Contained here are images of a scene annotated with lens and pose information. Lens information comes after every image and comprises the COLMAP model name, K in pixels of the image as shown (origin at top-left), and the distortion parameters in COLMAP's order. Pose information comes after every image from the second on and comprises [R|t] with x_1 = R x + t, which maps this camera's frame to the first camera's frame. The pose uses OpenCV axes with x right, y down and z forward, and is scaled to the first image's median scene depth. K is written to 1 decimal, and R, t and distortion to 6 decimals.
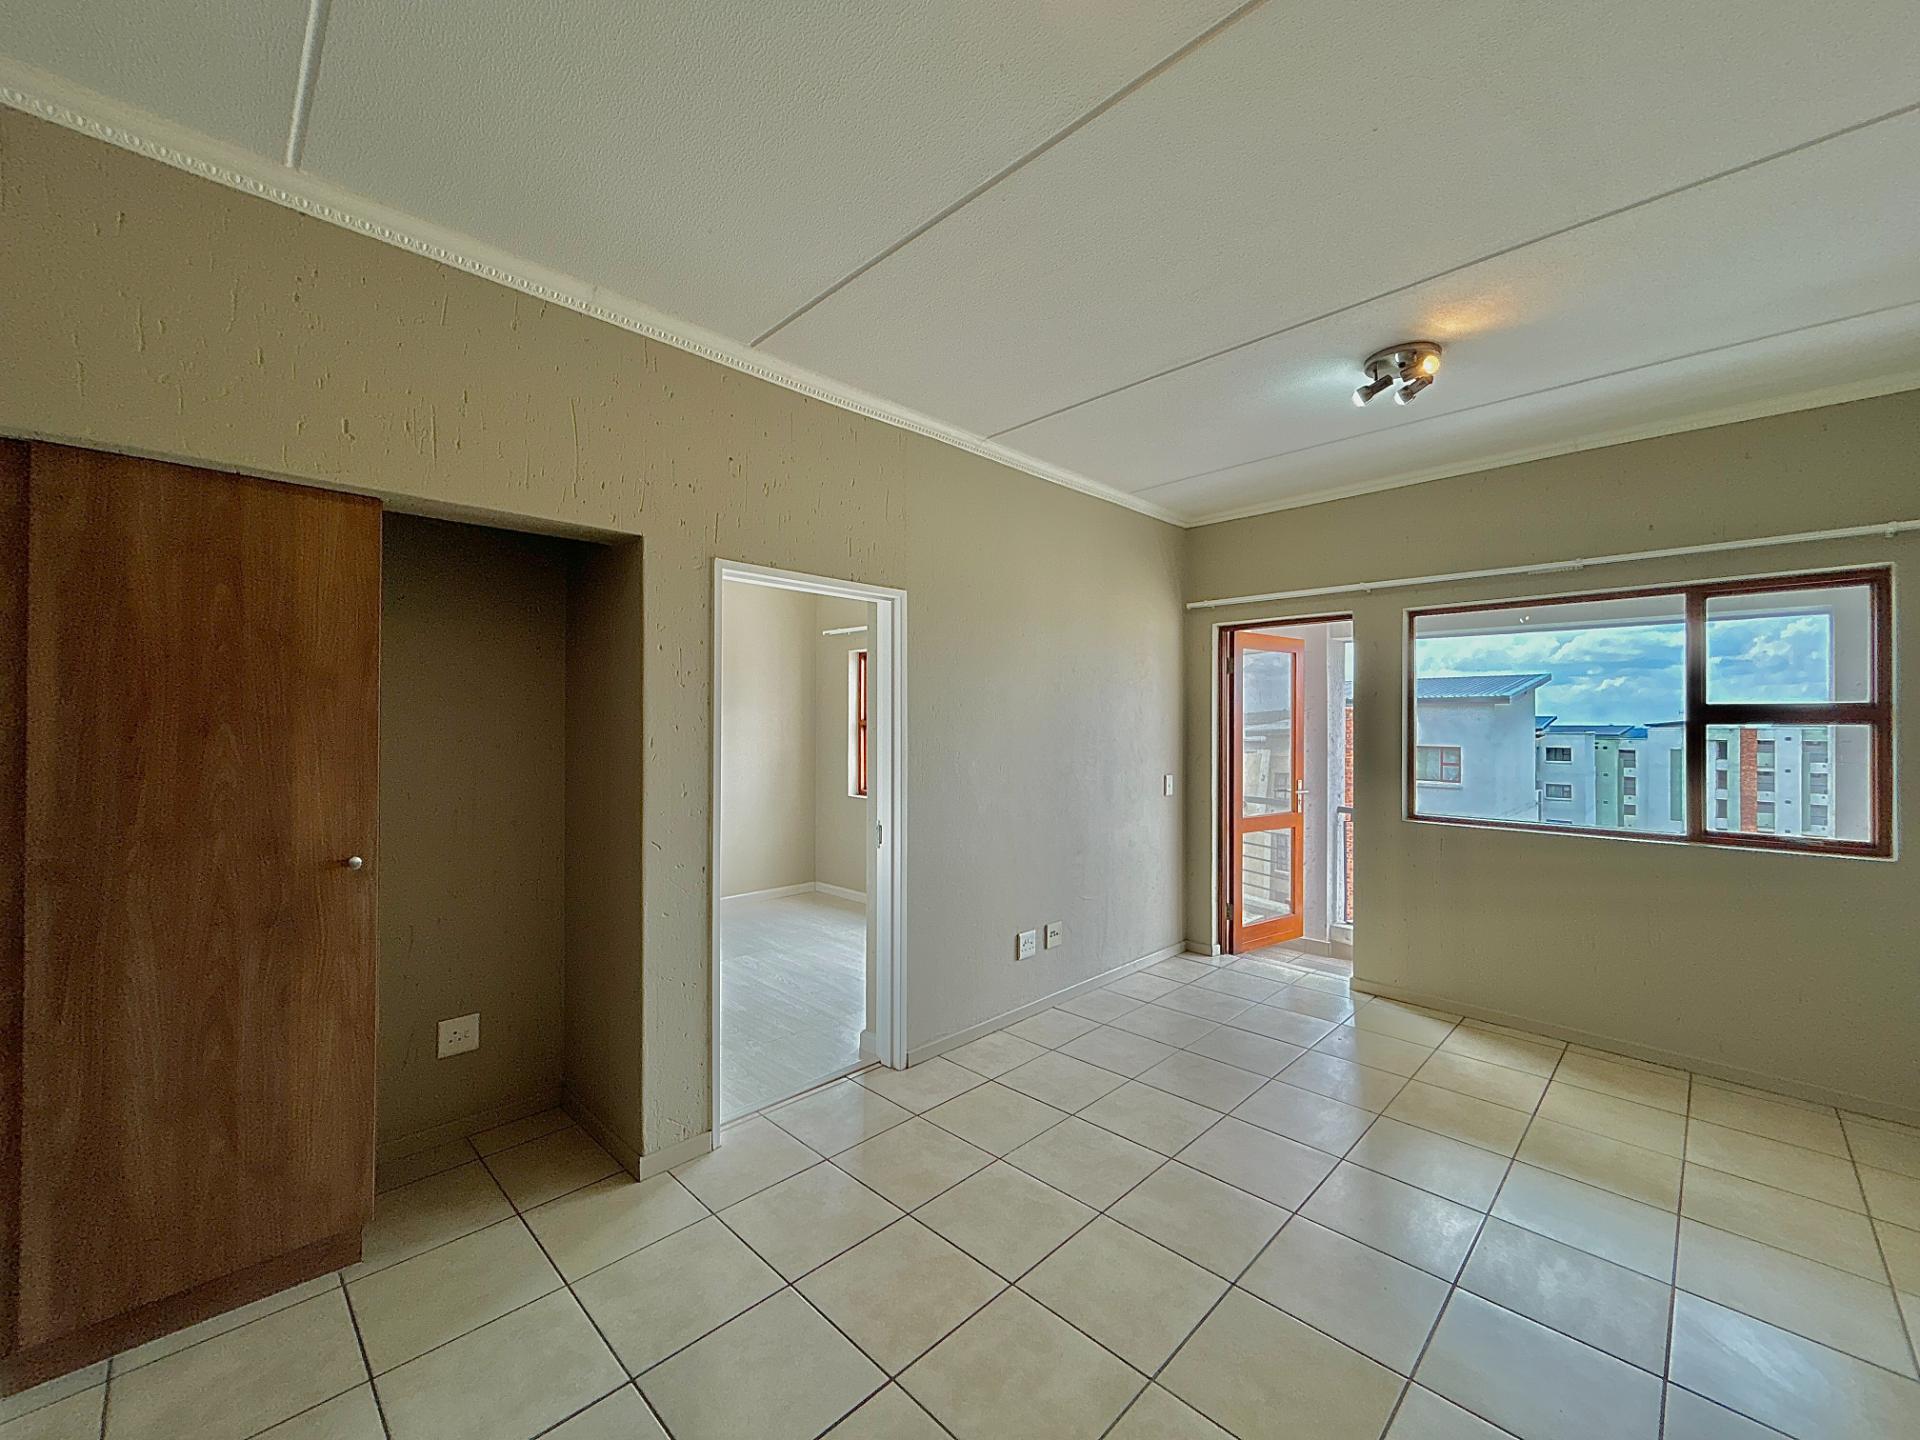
lens RADIAL K [[768.9, 0, 960.0], [0, 768.9, 720.0], [0, 0, 1]] dist [-0.000068, -0.000055]
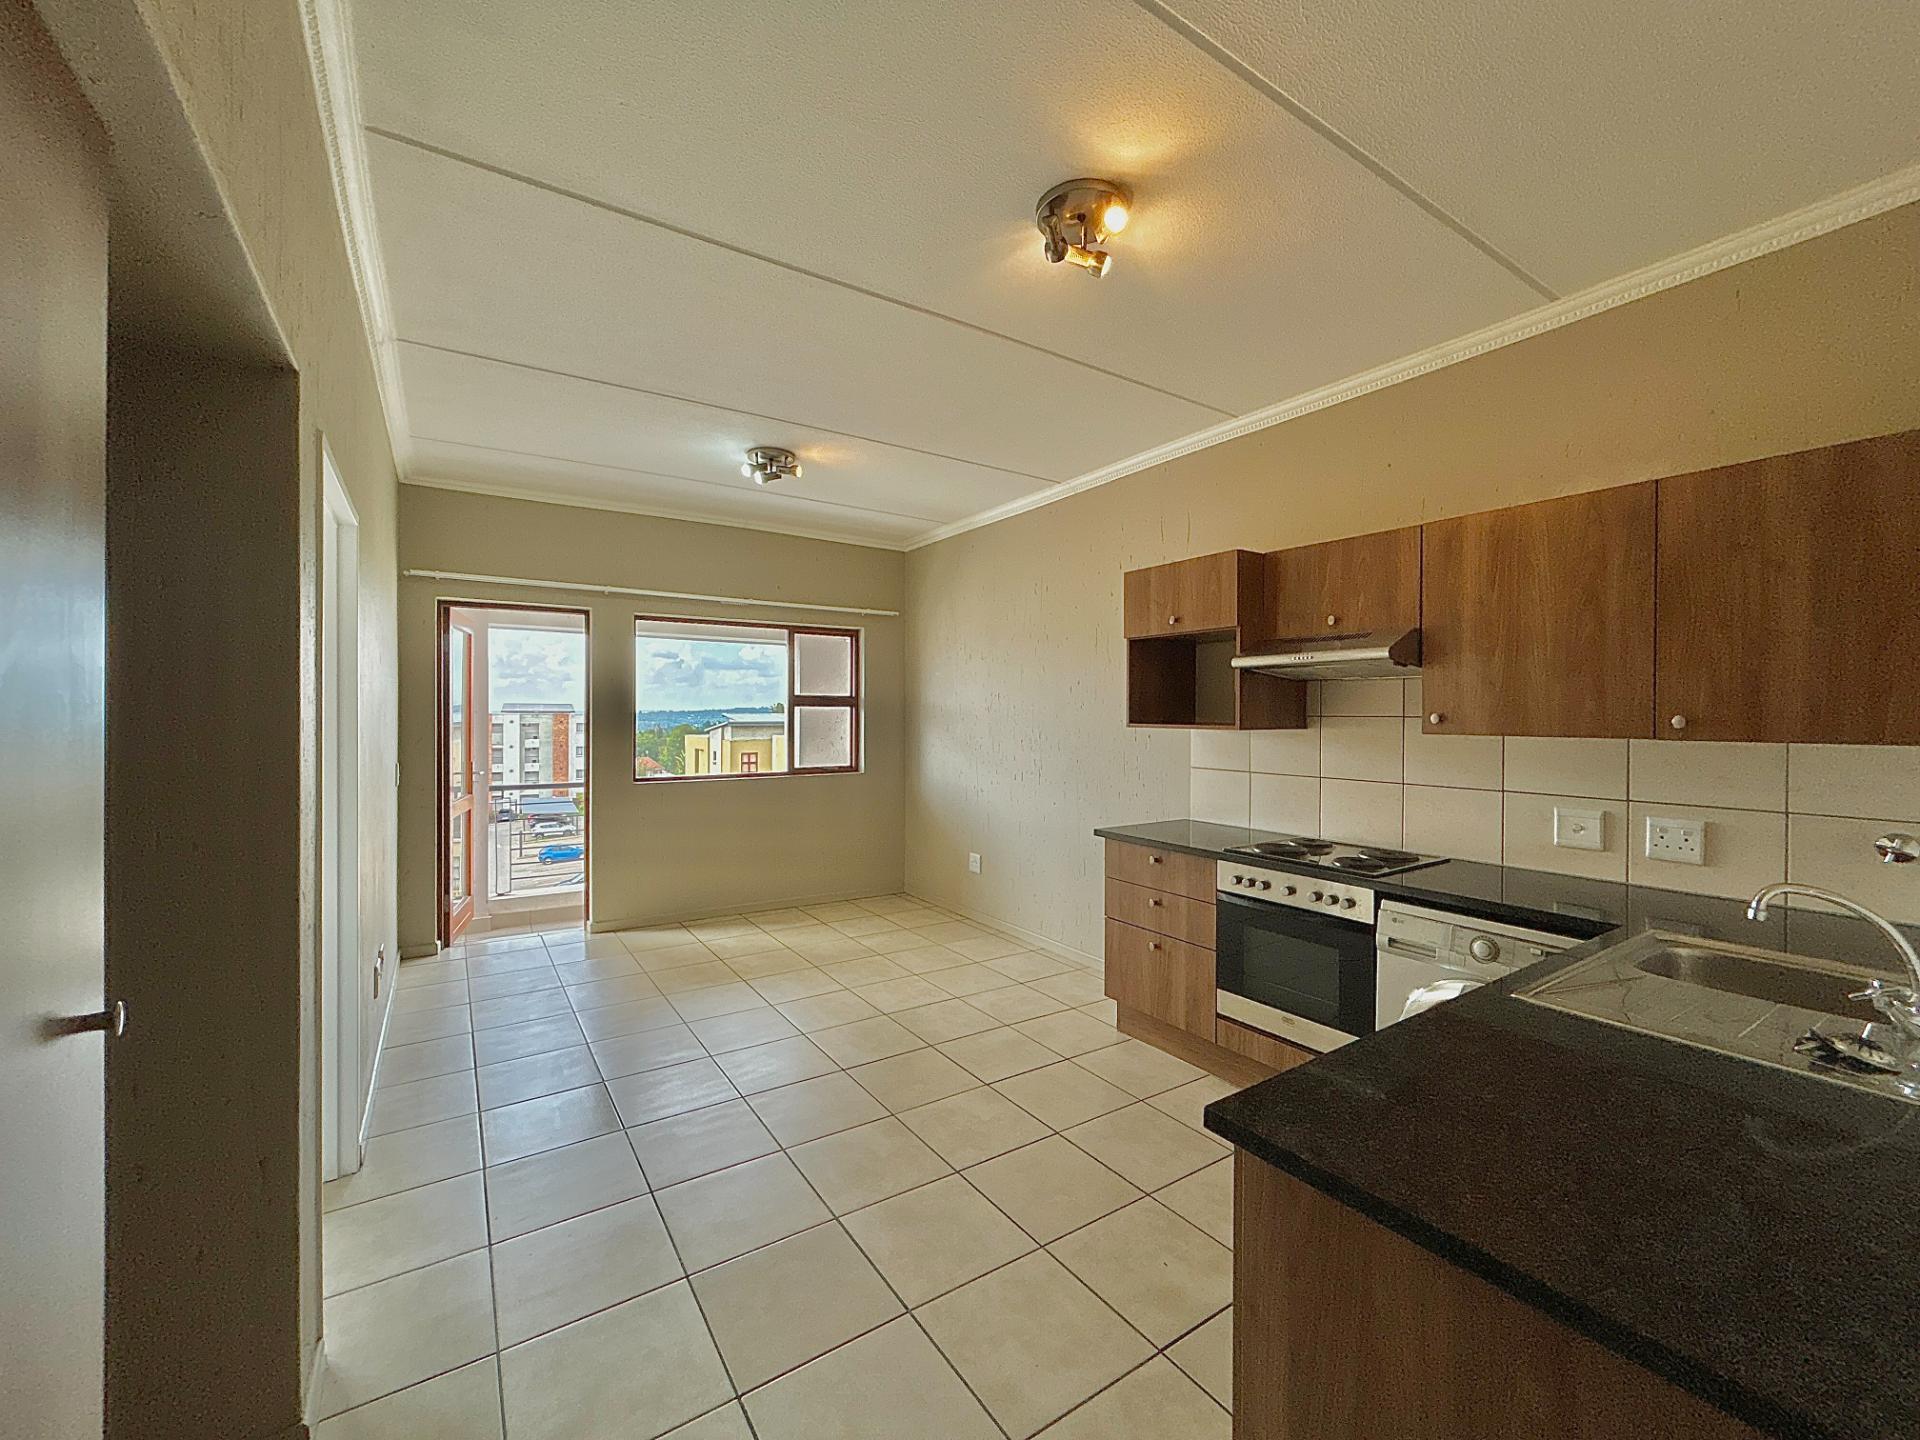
lens RADIAL K [[772.6, 0, 959.2], [0, 772.6, 716.2], [0, 0, 1]] dist [0.000790, 0.000146]
pose [[0.206601, -0.006634, 0.978403, -0.523726], [-0.006236, 0.999948, 0.008097, 0.008693], [-0.978405, -0.007774, 0.206549, 0.219776]]
